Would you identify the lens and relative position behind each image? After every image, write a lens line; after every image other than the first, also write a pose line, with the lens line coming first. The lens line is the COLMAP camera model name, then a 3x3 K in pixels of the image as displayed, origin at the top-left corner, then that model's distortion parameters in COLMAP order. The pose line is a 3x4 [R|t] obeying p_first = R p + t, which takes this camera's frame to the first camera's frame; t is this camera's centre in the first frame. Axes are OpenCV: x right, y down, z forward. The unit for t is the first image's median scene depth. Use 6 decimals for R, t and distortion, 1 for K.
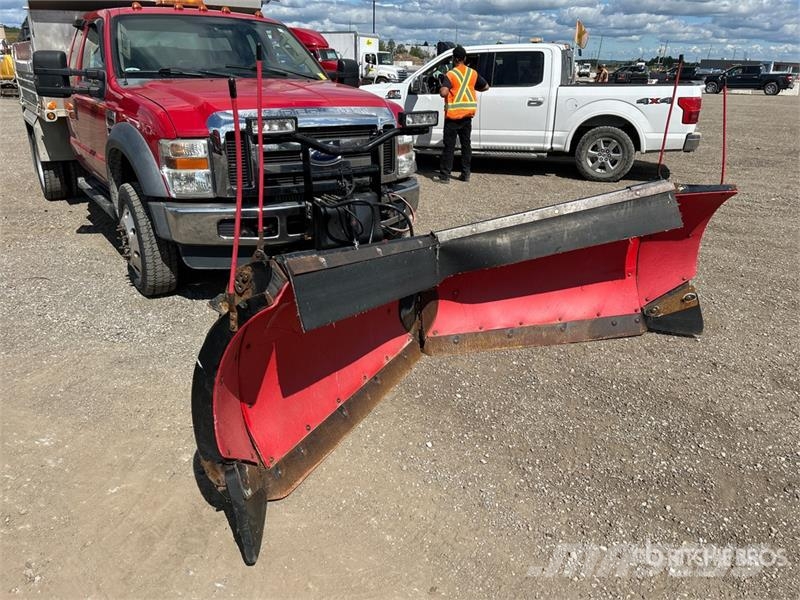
lens RADIAL K [[608.3, 0, 400.9], [0, 608.3, 297.2], [0, 0, 1]] dist [0.057619, -0.062107]
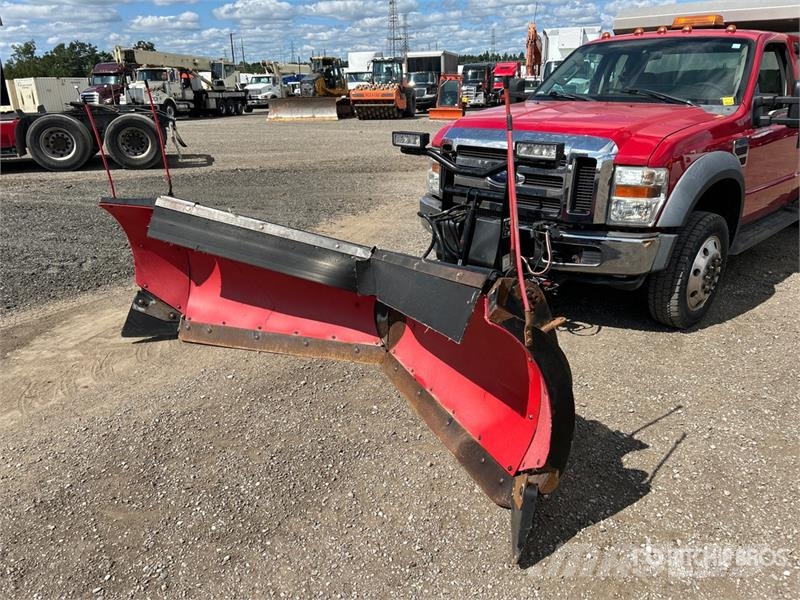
lens RADIAL K [[608.3, 0, 404.1], [0, 608.3, 301.7], [0, 0, 1]] dist [0.057619, -0.062107]
pose [[0.136897, 0.315019, -0.939160, 0.829828], [-0.338041, 0.906030, 0.254631, -0.236760], [0.931122, 0.282616, 0.230522, 0.642965]]
